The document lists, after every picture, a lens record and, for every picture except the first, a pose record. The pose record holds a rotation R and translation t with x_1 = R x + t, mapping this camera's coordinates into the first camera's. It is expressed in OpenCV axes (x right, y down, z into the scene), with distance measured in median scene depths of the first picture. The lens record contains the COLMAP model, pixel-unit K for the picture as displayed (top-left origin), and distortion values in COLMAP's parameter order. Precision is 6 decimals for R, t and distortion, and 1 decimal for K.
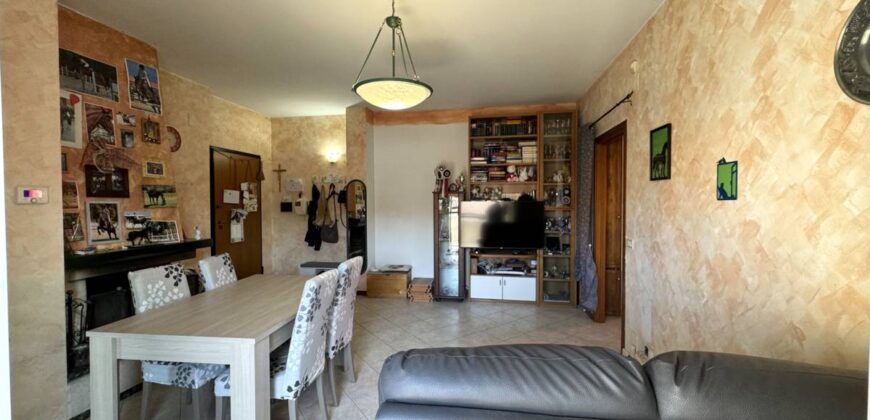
lens RADIAL K [[348.9, 0, 435.0], [0, 348.9, 210.0], [0, 0, 1]] dist [-0.001871, -0.000357]
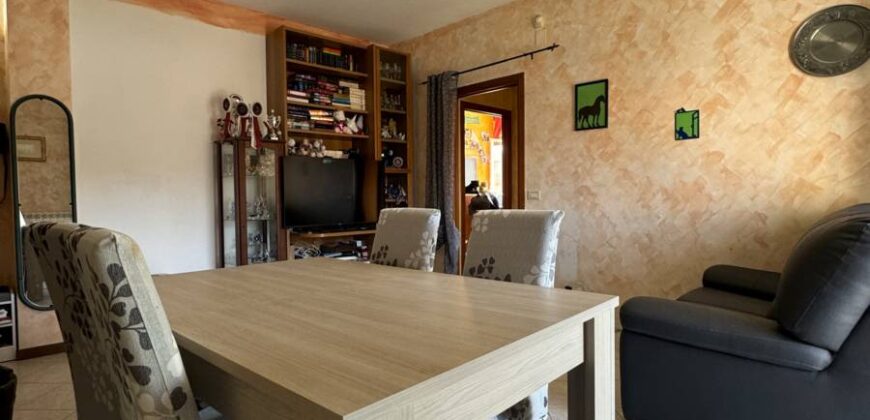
lens RADIAL K [[464.8, 0, 437.3], [0, 464.8, 210.7], [0, 0, 1]] dist [-0.003384, 0.000448]
pose [[0.593081, -0.028677, 0.804632, -0.796636], [0.029358, 0.999471, 0.013981, 0.130019], [-0.804607, 0.015331, 0.593609, 0.480959]]
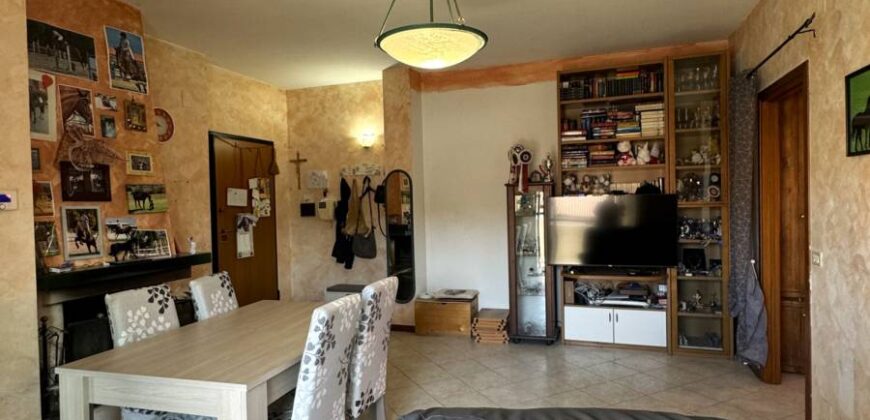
lens RADIAL K [[500.7, 0, 436.9], [0, 500.7, 210.7], [0, 0, 1]] dist [-0.002343, 0.000268]
pose [[0.985554, -0.016875, -0.168521, 0.047196], [0.016633, 0.999858, -0.002848, 0.002261], [0.168545, 0.000003, 0.985694, 0.003281]]
